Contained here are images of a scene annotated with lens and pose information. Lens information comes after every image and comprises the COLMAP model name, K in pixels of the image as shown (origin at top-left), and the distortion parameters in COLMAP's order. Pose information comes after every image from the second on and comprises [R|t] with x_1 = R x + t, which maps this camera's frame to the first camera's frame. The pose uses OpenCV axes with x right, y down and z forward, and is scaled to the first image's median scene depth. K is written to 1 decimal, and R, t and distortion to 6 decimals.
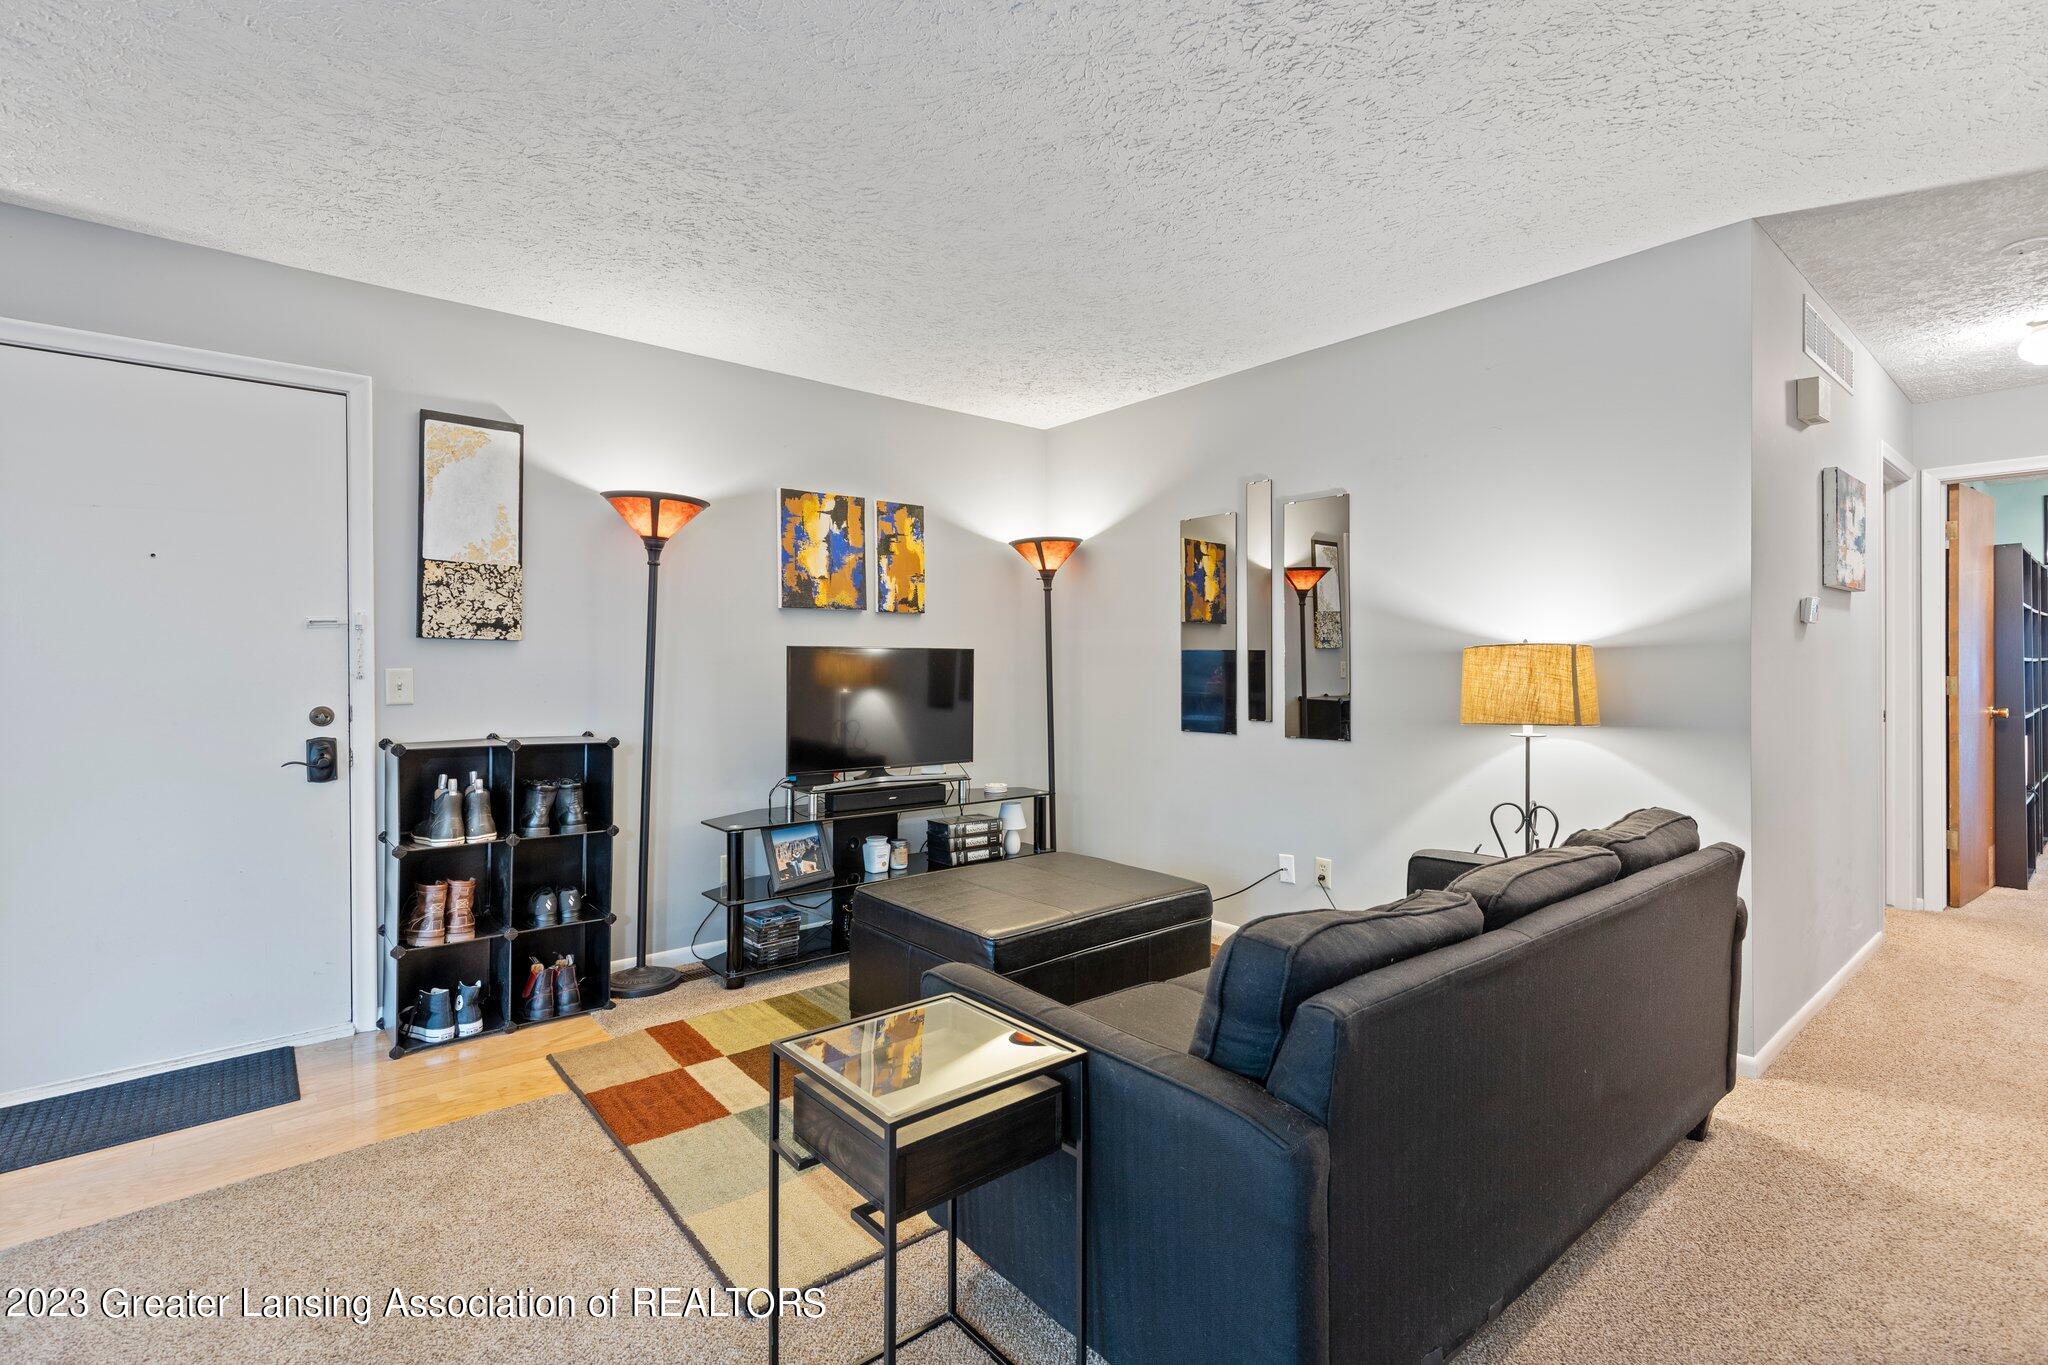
lens RADIAL K [[936.3, 0, 1027.9], [0, 936.3, 673.7], [0, 0, 1]] dist [0.003567, -0.001946]
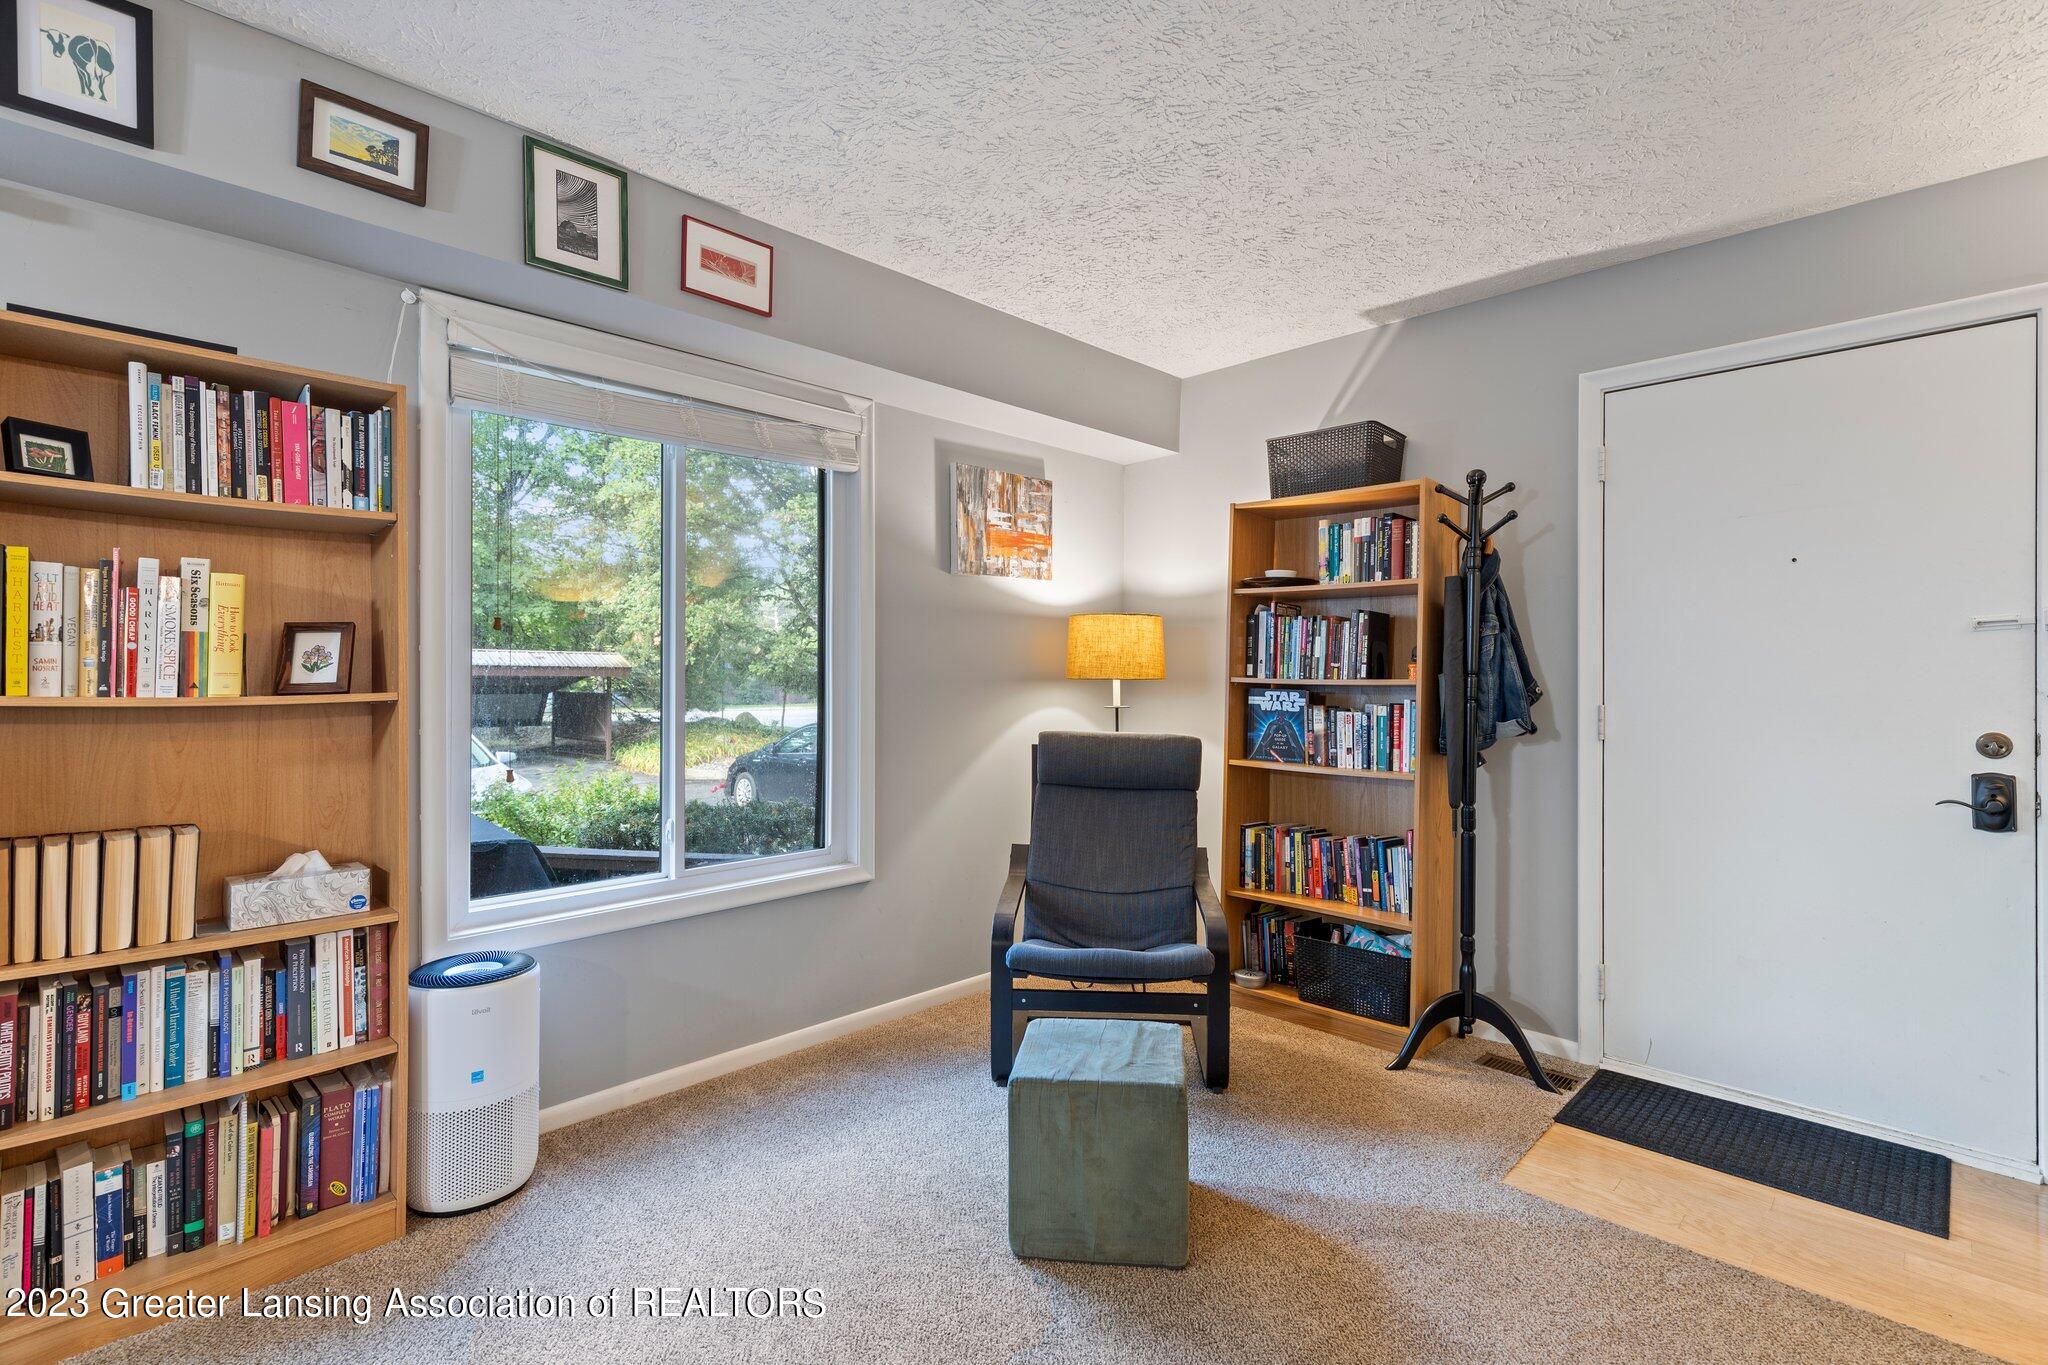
lens RADIAL K [[936.3, 0, 1029.6], [0, 936.3, 681.5], [0, 0, 1]] dist [0.003567, -0.001946]
pose [[0.093057, -0.002854, -0.995657, -0.065261], [-0.005493, 0.999979, -0.003379, -0.000211], [0.995646, 0.005784, 0.093039, 0.149517]]
